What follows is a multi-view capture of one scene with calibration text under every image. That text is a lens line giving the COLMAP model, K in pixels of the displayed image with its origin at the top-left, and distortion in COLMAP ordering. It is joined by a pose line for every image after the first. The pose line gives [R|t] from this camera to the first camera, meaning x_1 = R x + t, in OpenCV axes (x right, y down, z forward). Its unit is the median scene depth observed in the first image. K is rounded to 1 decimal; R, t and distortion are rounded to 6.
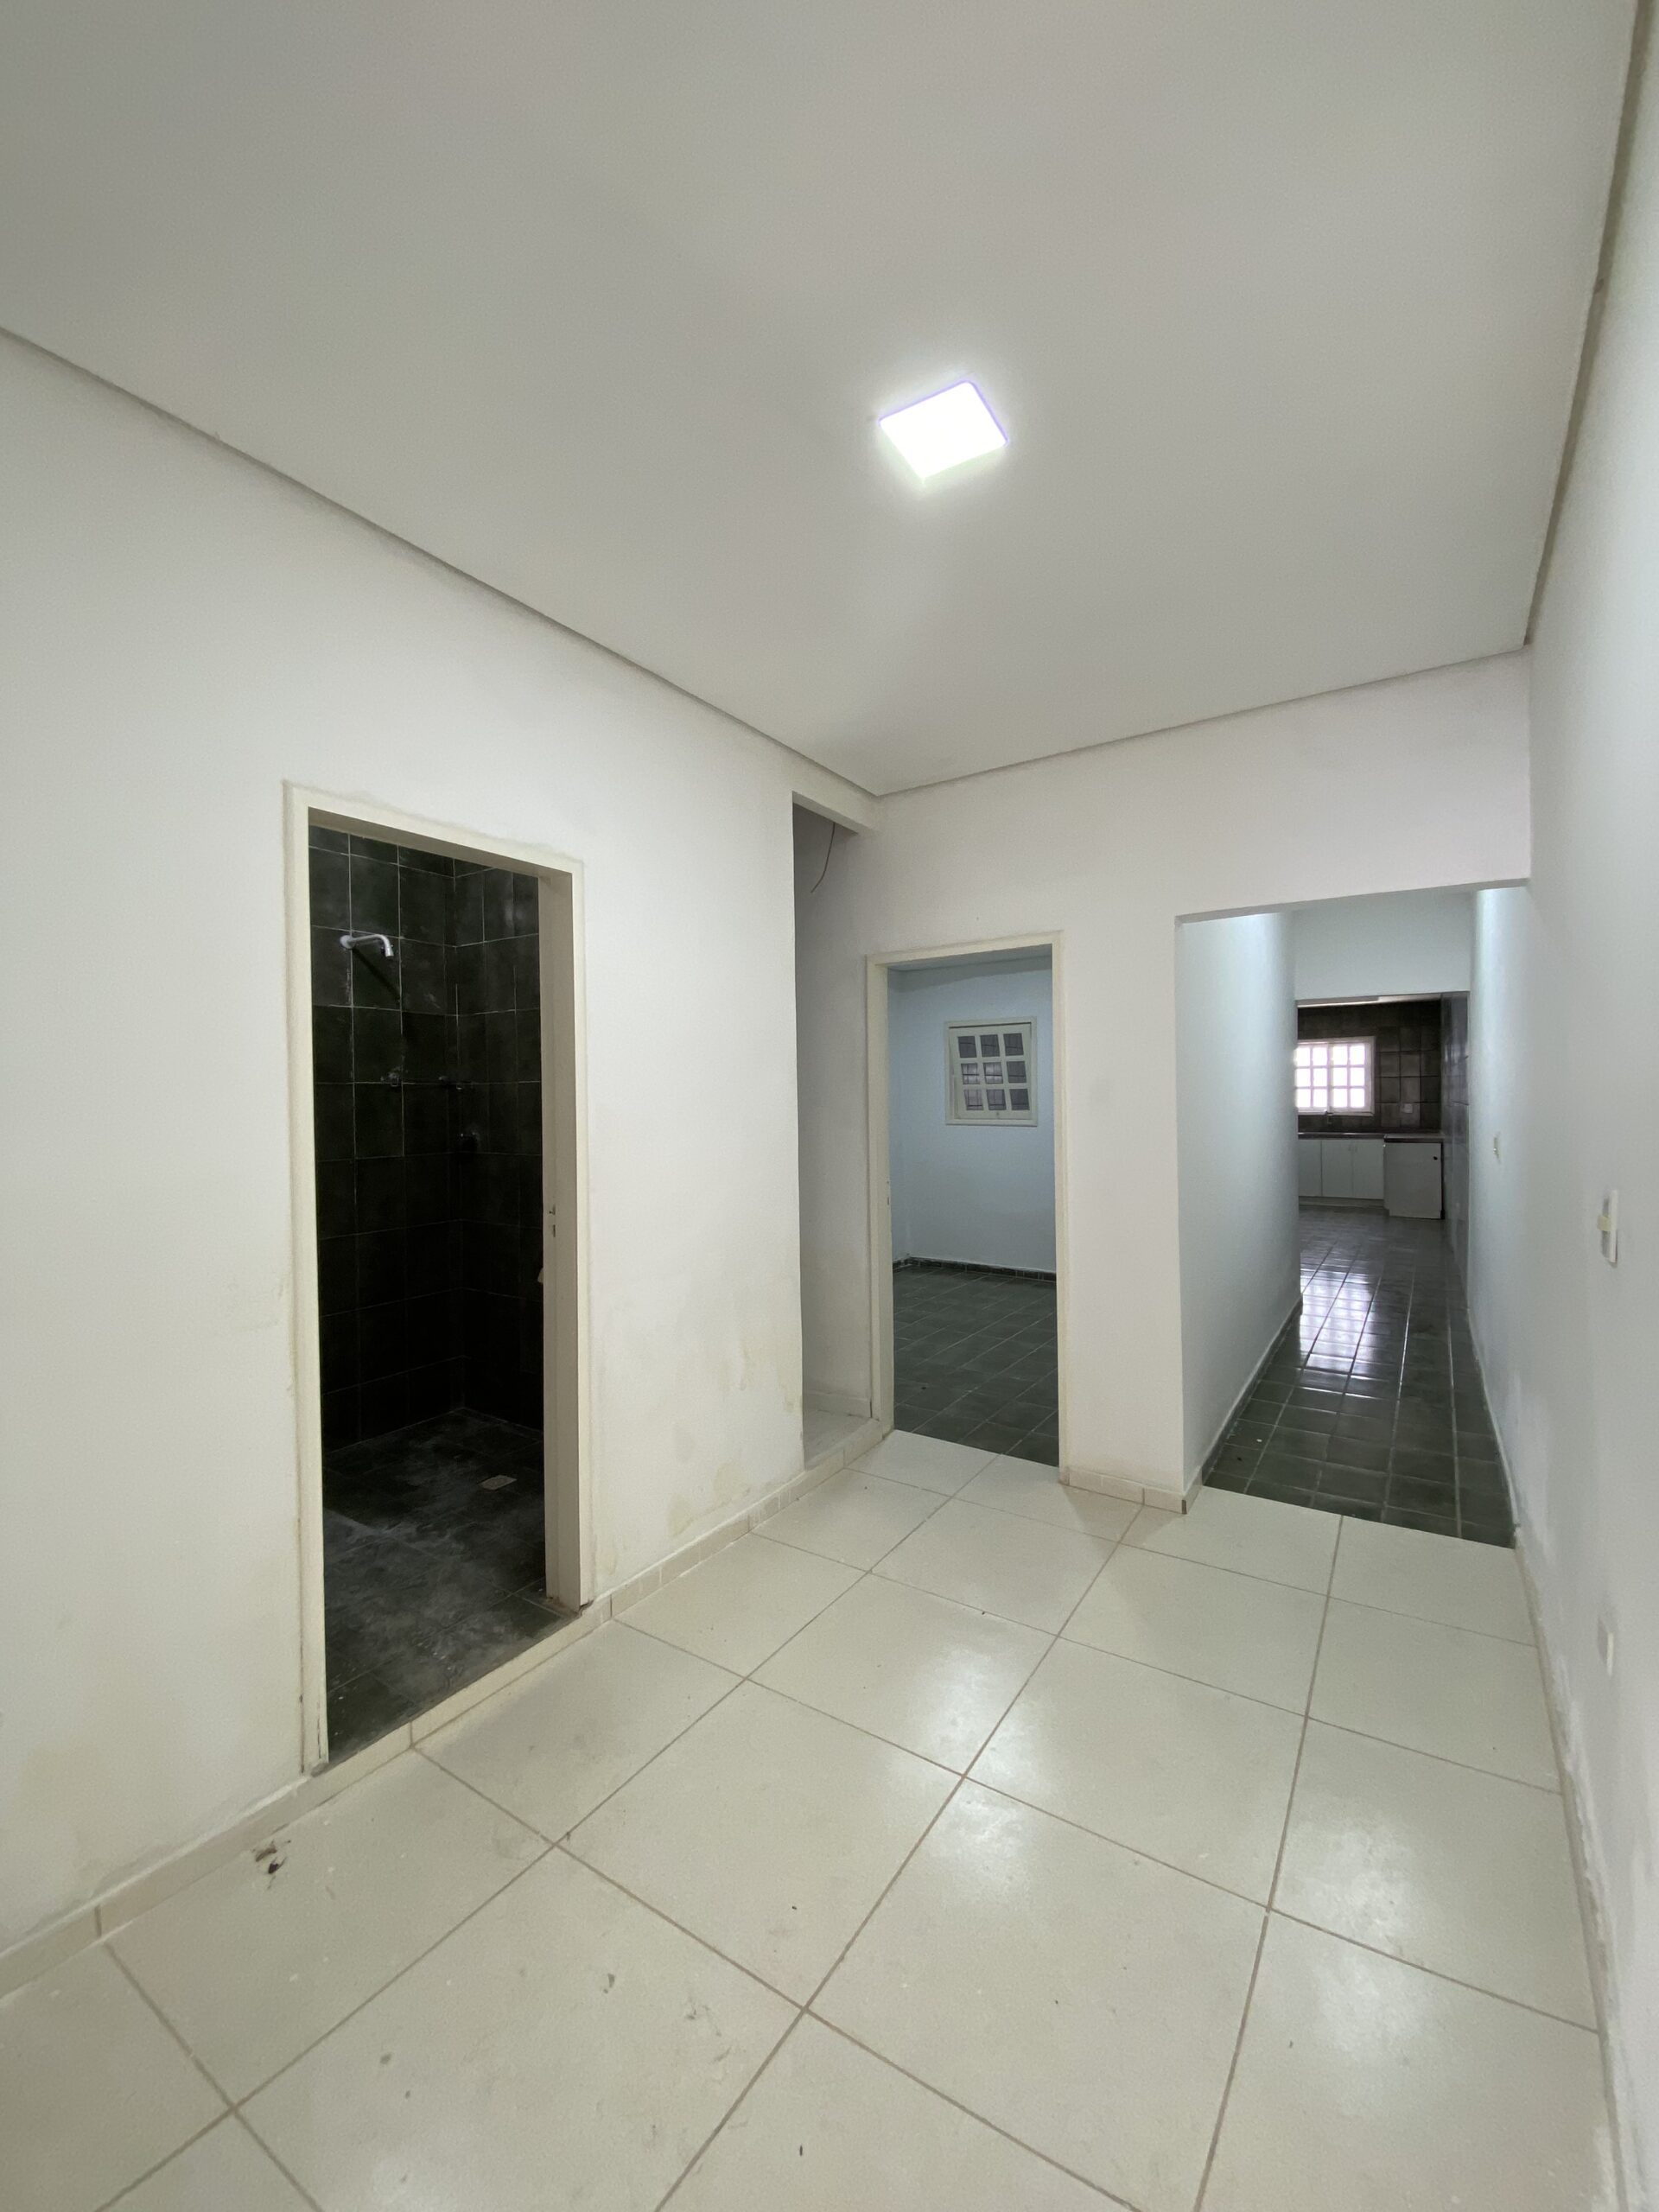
lens RADIAL K [[883.6, 0, 831.2], [0, 883.6, 1109.6], [0, 0, 1]] dist [0.001655, -0.006958]
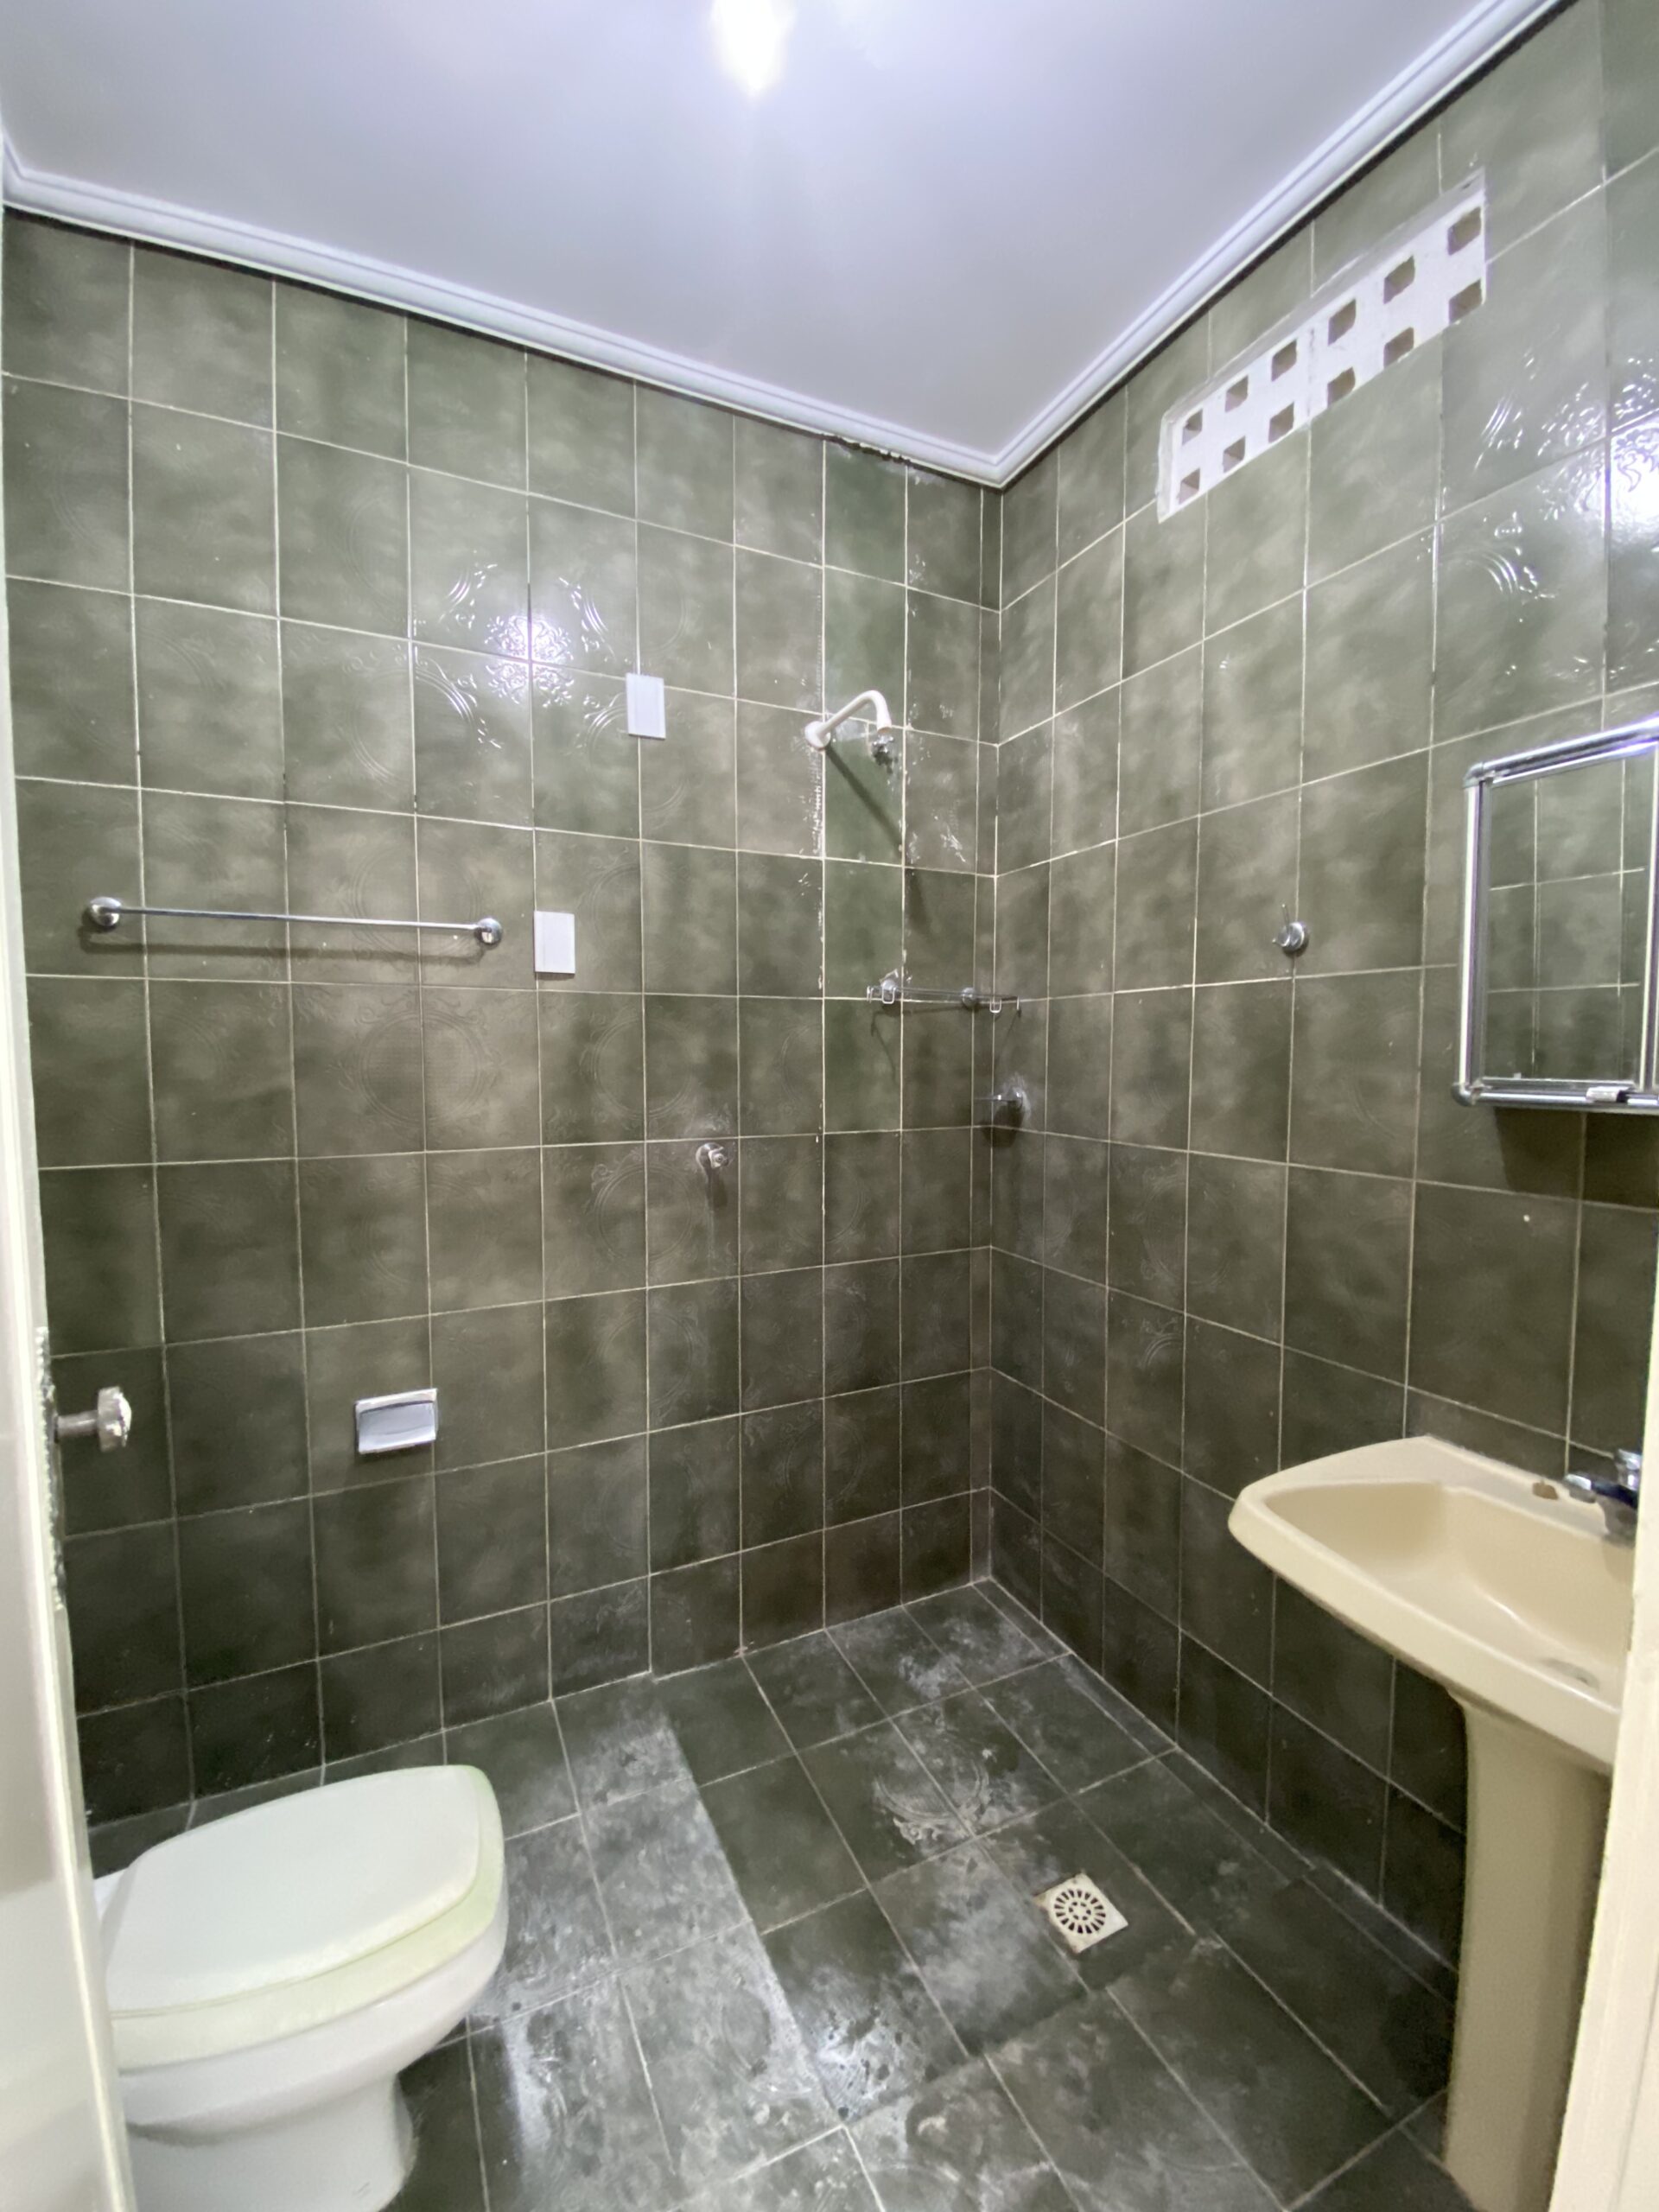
lens RADIAL K [[883.6, 0, 828.6], [0, 883.6, 1117.1], [0, 0, 1]] dist [0.001655, -0.006958]
pose [[0.859034, 0.044461, -0.509984, -0.241801], [-0.014667, 0.997950, 0.062297, 0.010351], [0.511708, -0.046035, 0.857925, 0.502339]]
